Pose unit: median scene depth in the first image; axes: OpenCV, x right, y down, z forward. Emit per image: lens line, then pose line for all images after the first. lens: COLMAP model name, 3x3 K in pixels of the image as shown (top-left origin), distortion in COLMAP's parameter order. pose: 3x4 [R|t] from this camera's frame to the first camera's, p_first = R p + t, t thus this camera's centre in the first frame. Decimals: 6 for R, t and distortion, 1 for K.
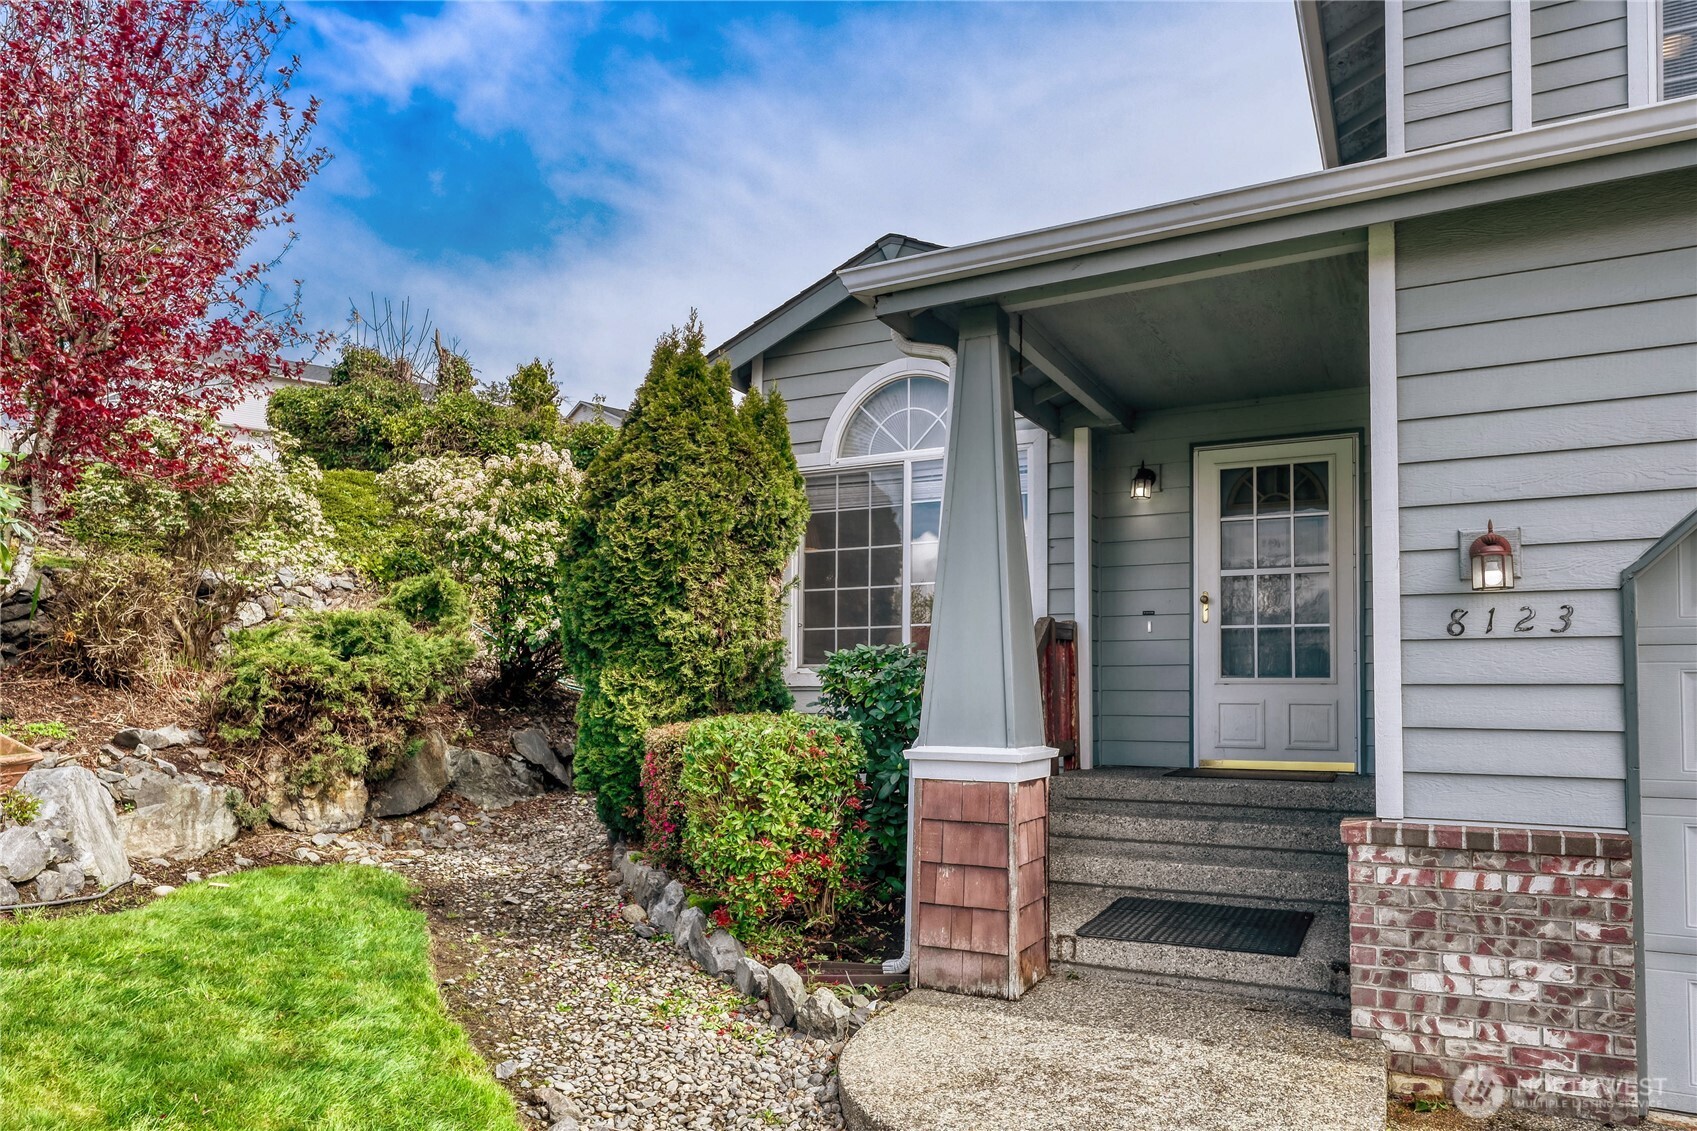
lens RADIAL K [[1131.1, 0, 846.7], [0, 1131.1, 650.4], [0, 0, 1]] dist [0.007772, -0.000836]
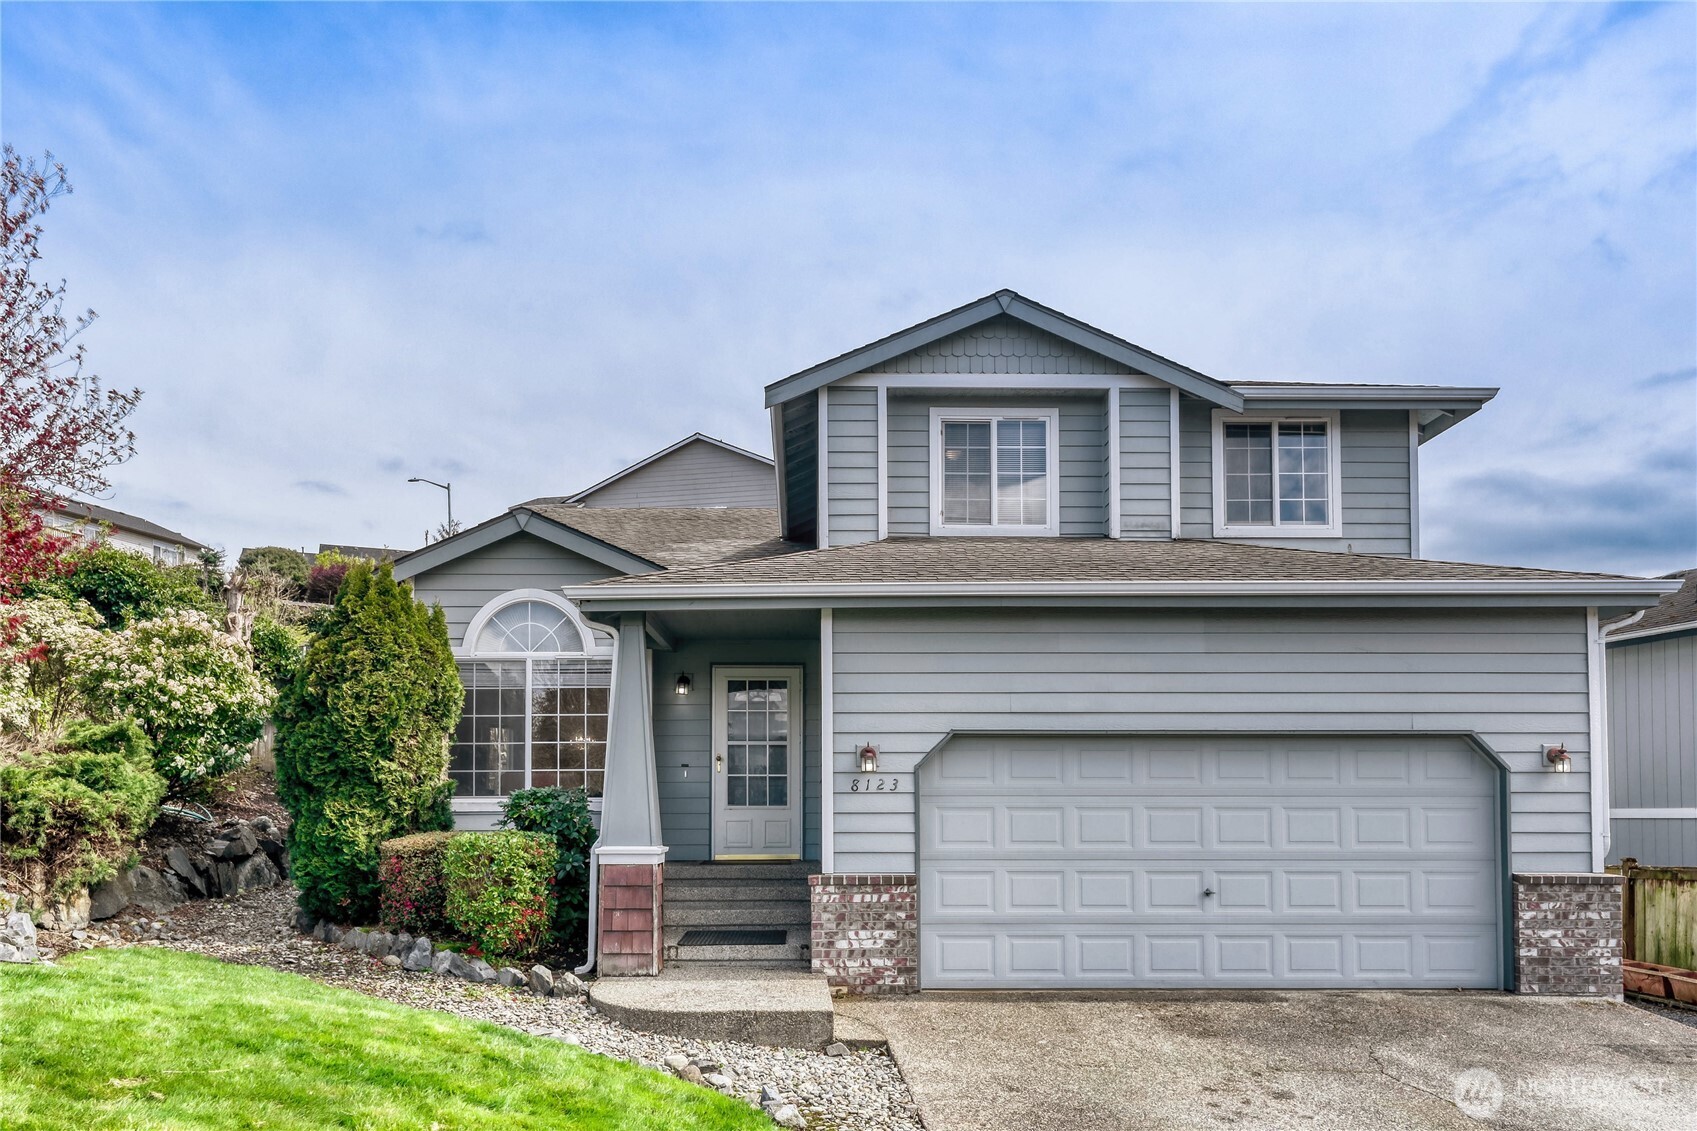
lens RADIAL K [[1131.1, 0, 846.7], [0, 1131.1, 650.4], [0, 0, 1]] dist [0.007772, -0.000836]
pose [[0.875397, 0.062601, 0.479335, -0.492476], [-0.014149, 0.994473, -0.104038, -0.048473], [-0.483198, 0.084293, 0.871444, -0.840918]]
